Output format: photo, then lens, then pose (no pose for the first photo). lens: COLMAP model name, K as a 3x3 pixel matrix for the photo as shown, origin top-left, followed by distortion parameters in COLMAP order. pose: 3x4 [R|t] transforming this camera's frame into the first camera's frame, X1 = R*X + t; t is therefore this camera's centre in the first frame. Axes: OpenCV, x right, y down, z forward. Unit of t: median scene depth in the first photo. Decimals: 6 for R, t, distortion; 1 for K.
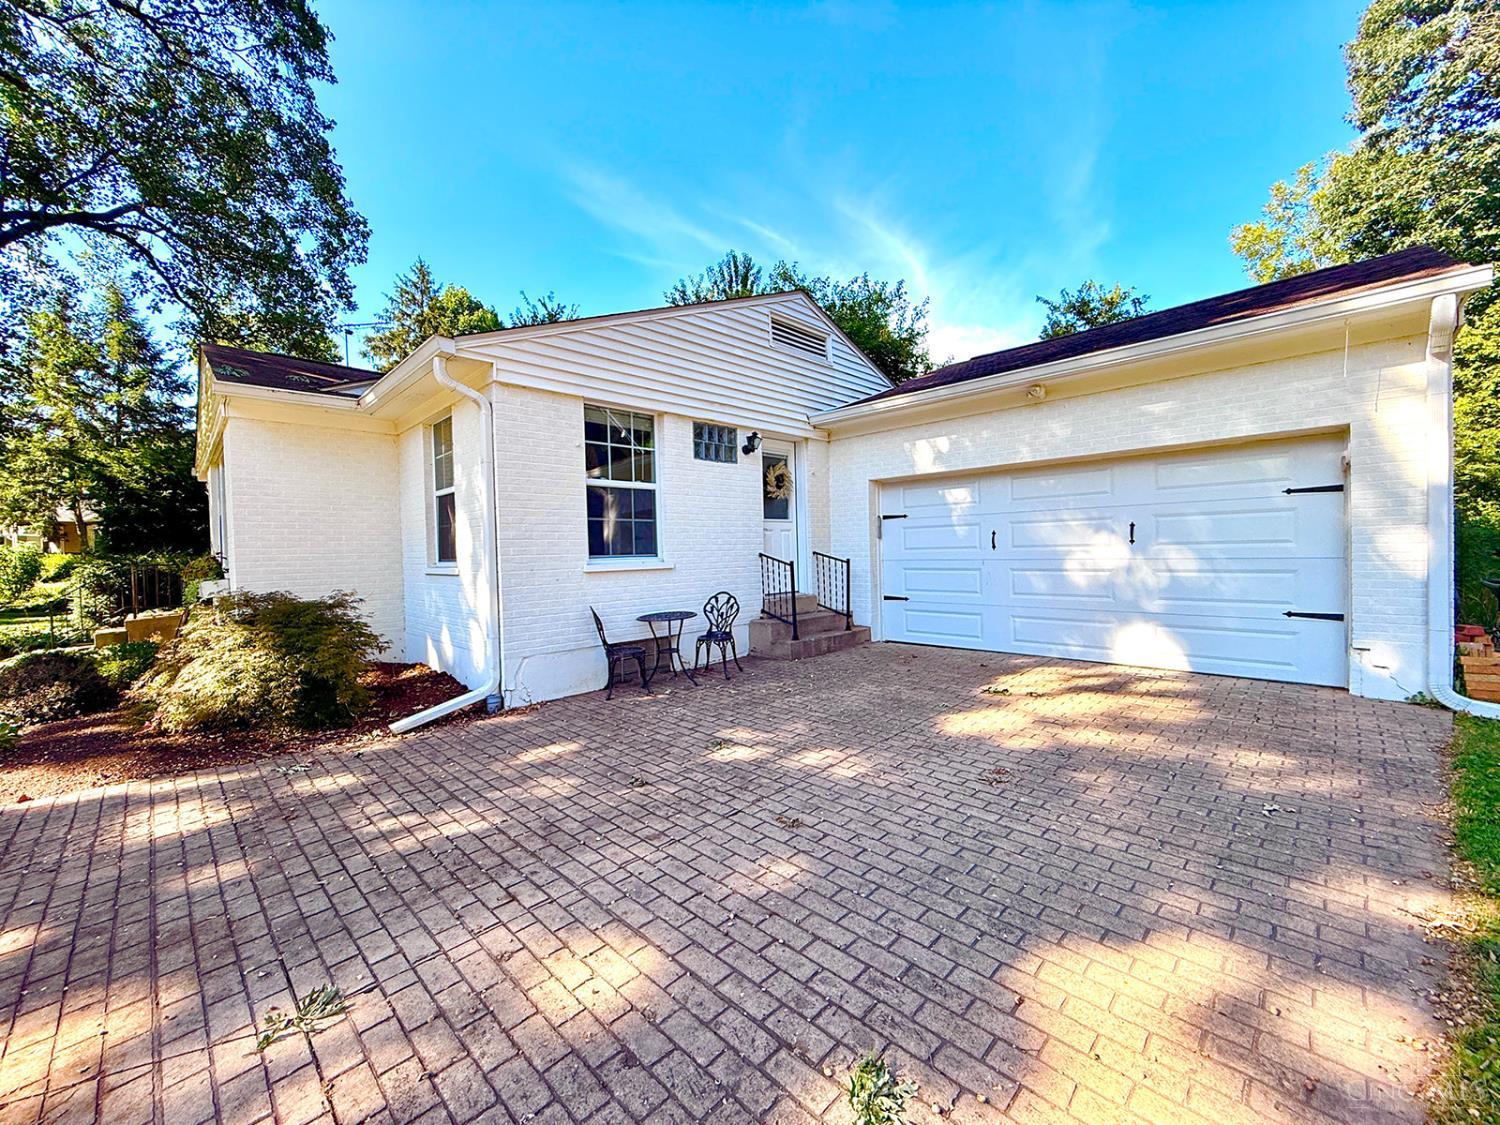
lens RADIAL K [[592.0, 0, 750.0], [0, 592.0, 562.5], [0, 0, 1]] dist [-0.000106, 0.000739]
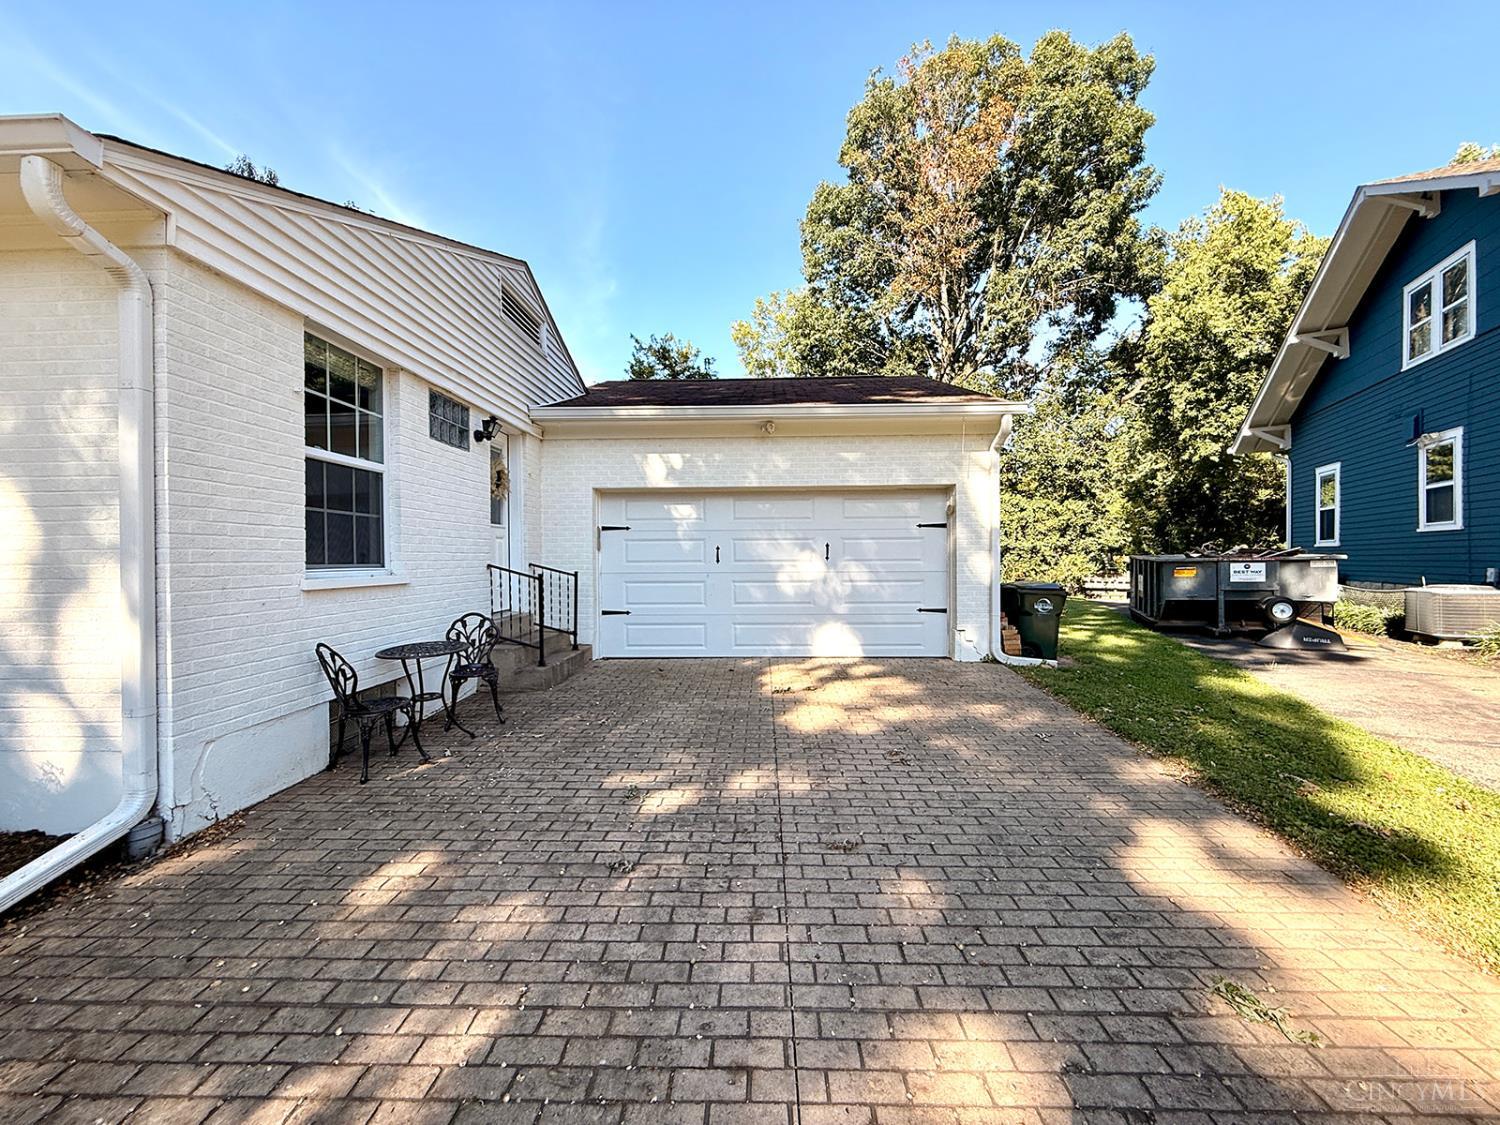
lens RADIAL K [[592.0, 0, 750.0], [0, 592.0, 562.5], [0, 0, 1]] dist [-0.000106, 0.000739]
pose [[0.730859, 0.013570, 0.682393, -0.433333], [0.003163, 0.999724, -0.023268, 0.003080], [-0.682521, 0.019164, 0.730615, 0.247222]]
